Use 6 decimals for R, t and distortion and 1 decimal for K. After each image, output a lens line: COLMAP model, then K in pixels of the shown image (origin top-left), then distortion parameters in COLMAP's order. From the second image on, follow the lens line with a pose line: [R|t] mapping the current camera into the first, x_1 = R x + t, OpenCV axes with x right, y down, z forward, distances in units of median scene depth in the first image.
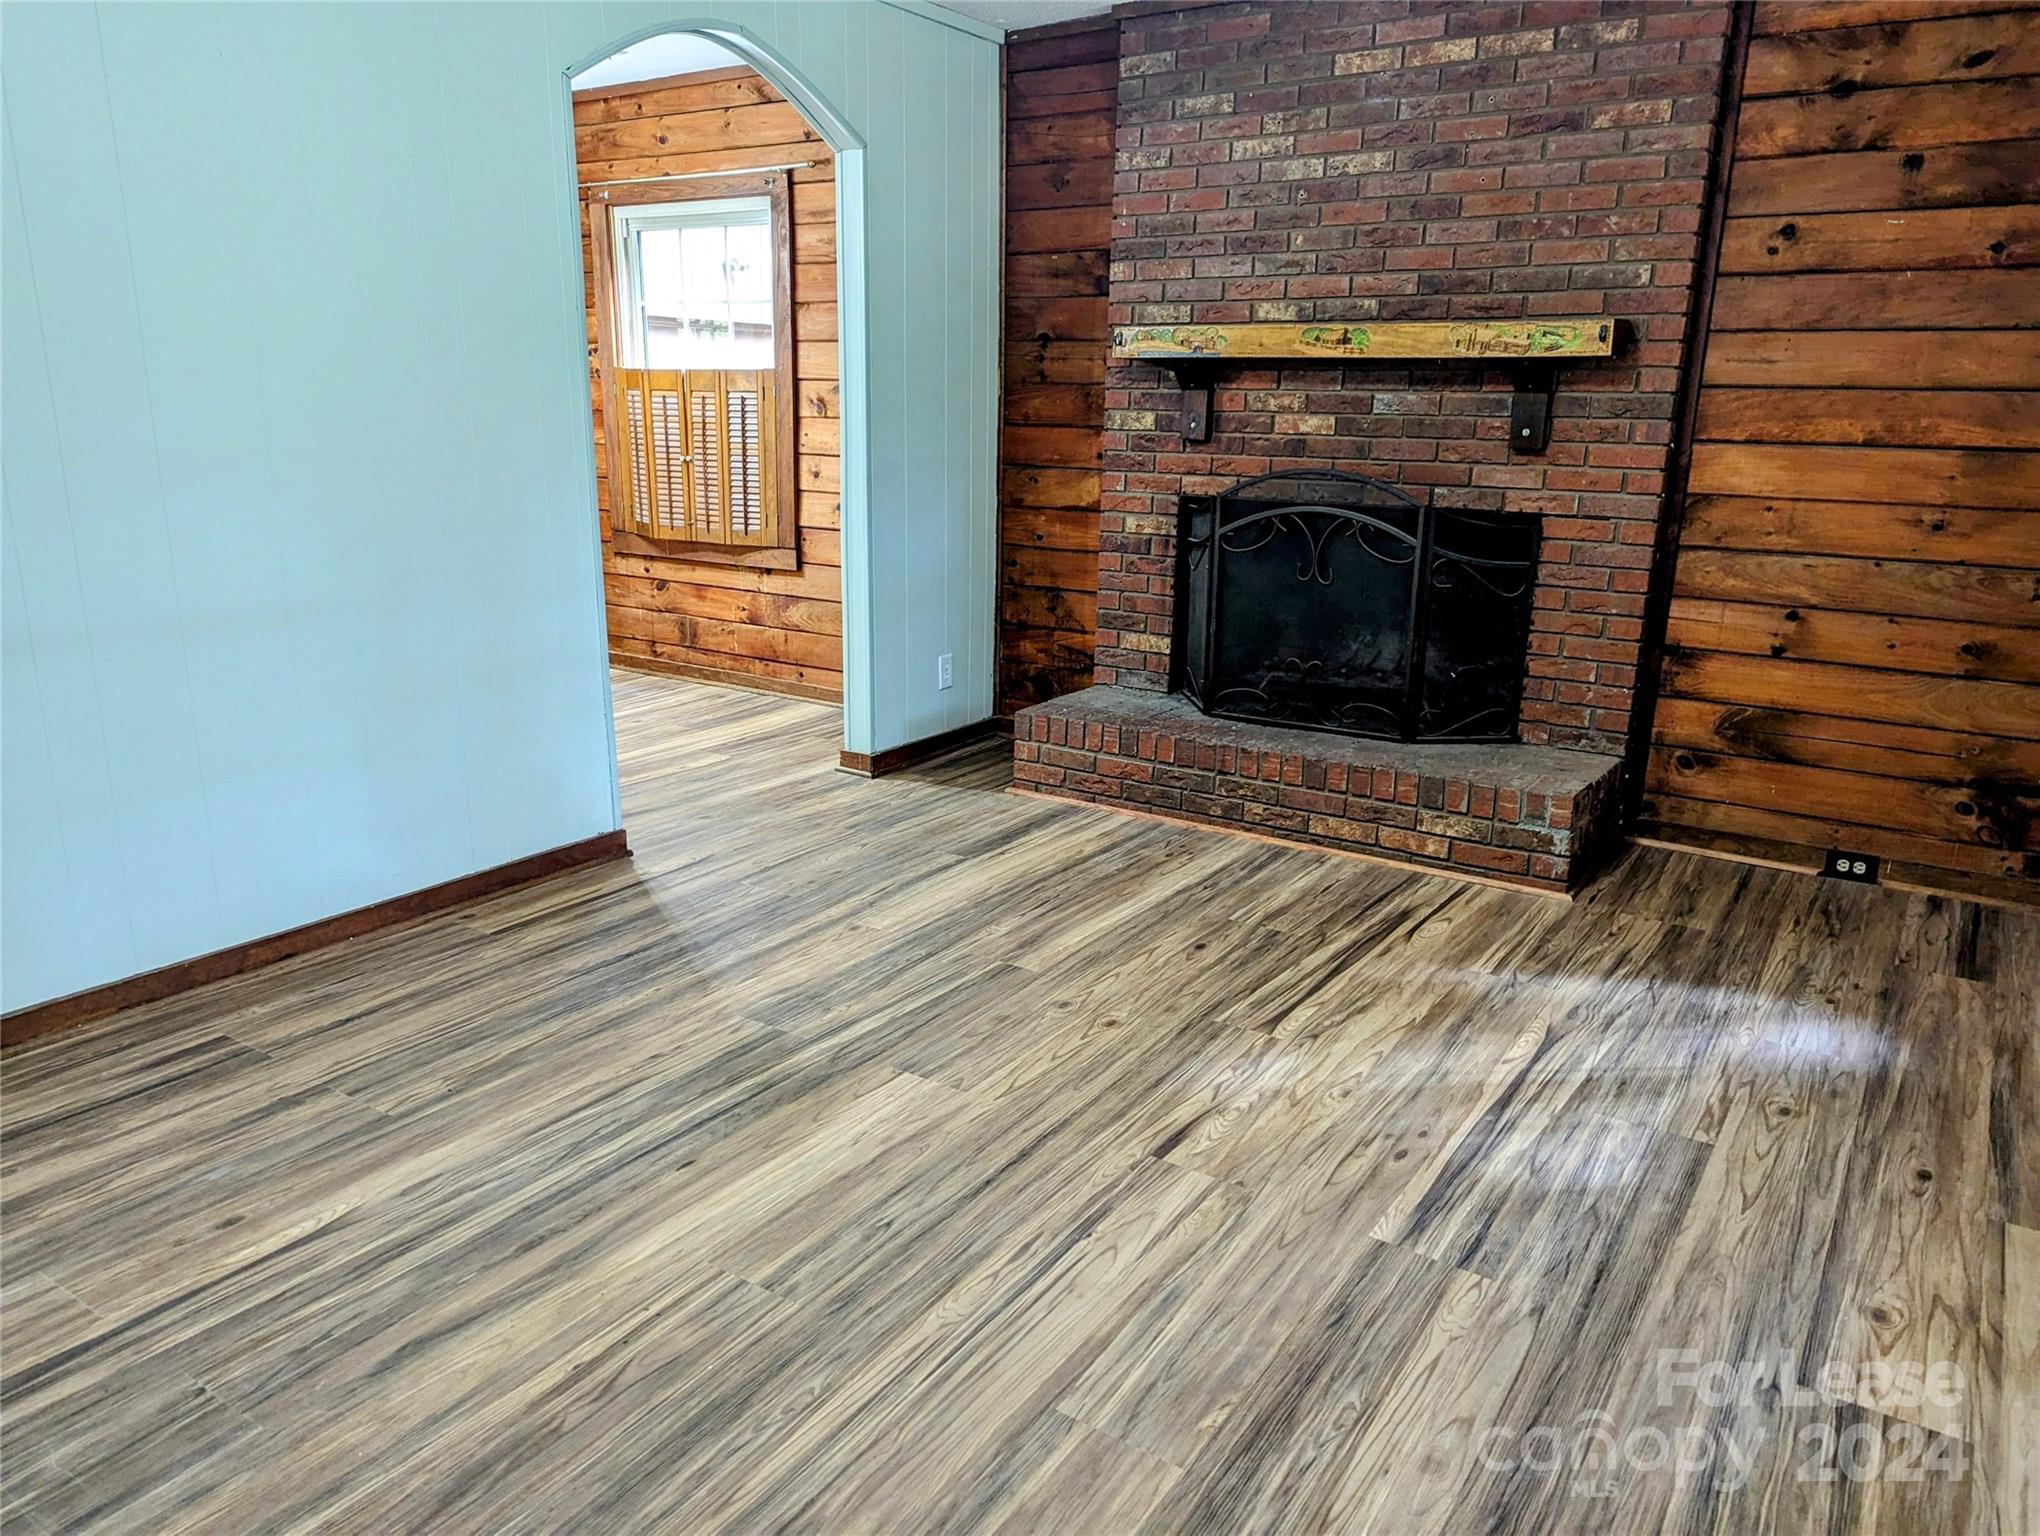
lens RADIAL K [[1418.9, 0, 1009.4], [0, 1418.9, 778.9], [0, 0, 1]] dist [0.039216, -0.032520]
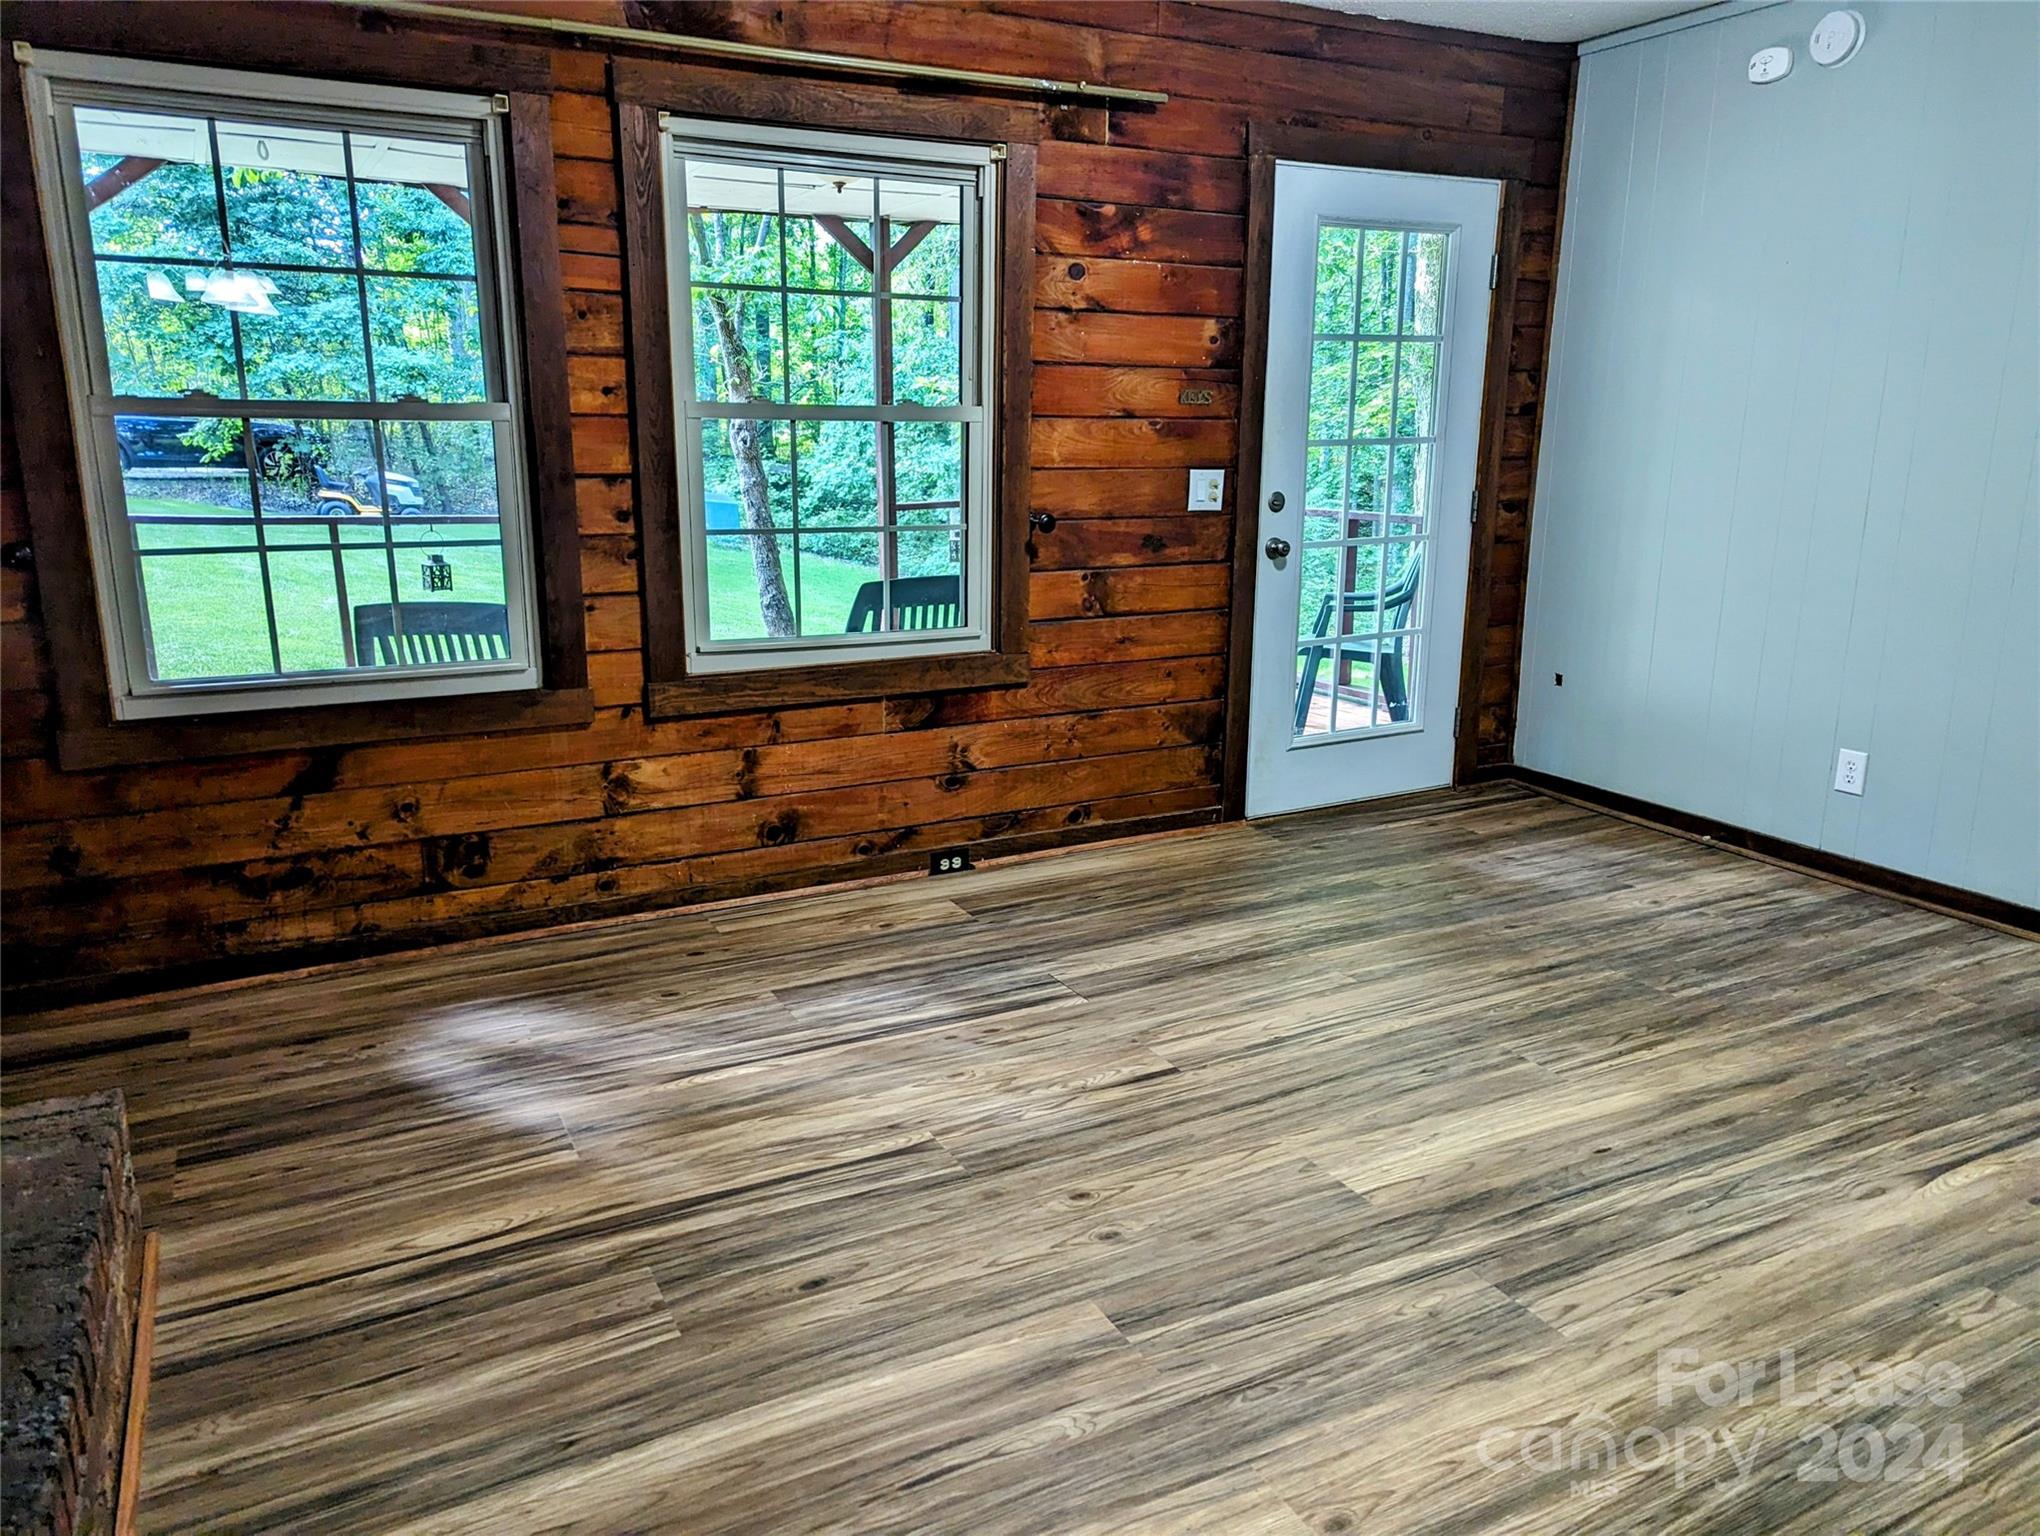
lens RADIAL K [[1418.9, 0, 1007.6], [0, 1418.9, 762.1], [0, 0, 1]] dist [0.039216, -0.032520]
pose [[-0.876074, -0.123627, 0.466060, -0.272012], [0.114493, 0.885592, 0.450131, -0.473858], [-0.468387, 0.447708, -0.761689, 1.719448]]
